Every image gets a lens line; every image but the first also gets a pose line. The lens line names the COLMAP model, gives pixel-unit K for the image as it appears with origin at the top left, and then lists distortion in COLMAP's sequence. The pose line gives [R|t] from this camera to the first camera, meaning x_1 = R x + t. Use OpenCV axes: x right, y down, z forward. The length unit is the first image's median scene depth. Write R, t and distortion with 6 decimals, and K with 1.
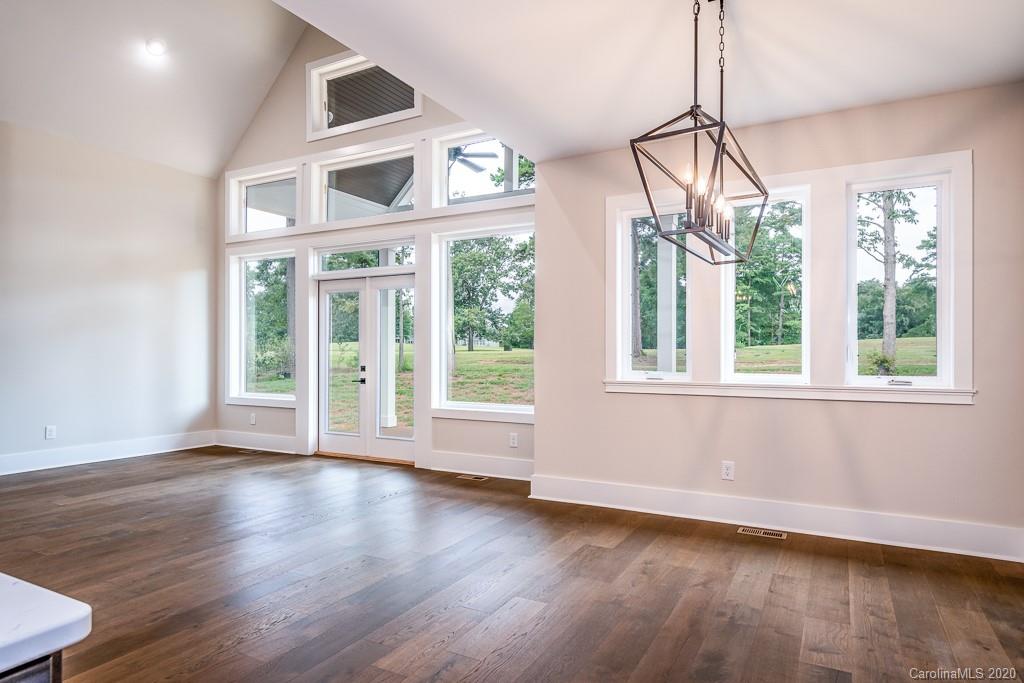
lens RADIAL K [[602.5, 0, 522.9], [0, 602.5, 355.9], [0, 0, 1]] dist [0.014843, 0.001018]
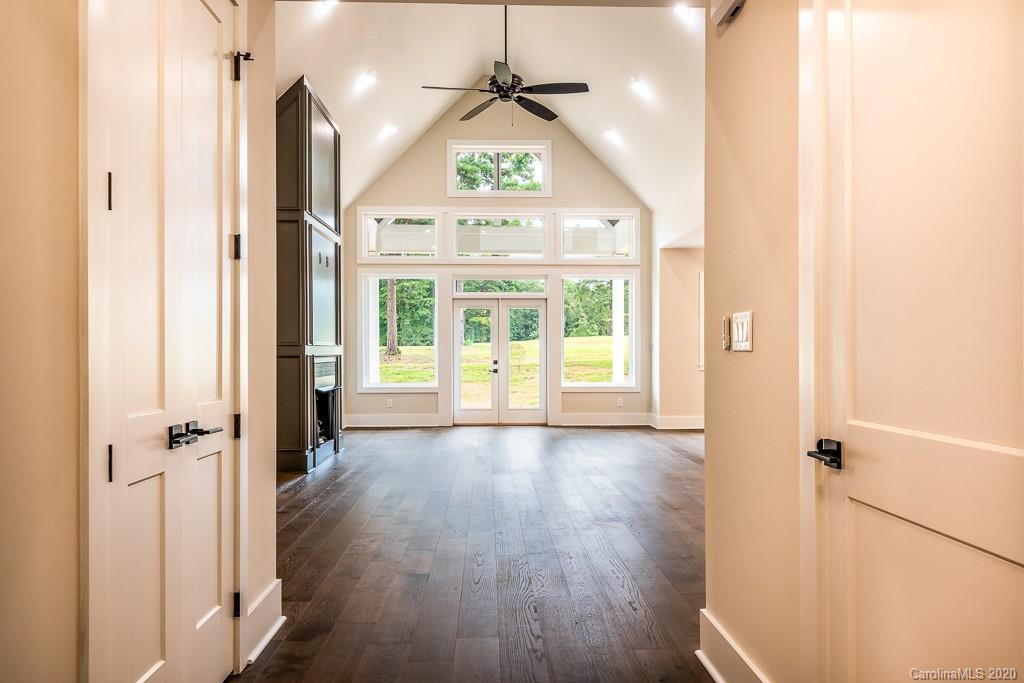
lens RADIAL K [[740.4, 0, 503.9], [0, 740.4, 350.1], [0, 0, 1]] dist [0.015144, 0.000377]
pose [[0.866994, -0.002387, 0.498313, -1.092512], [0.005098, 0.999979, -0.004080, -0.000635], [-0.498293, 0.006078, 0.866988, -0.516676]]
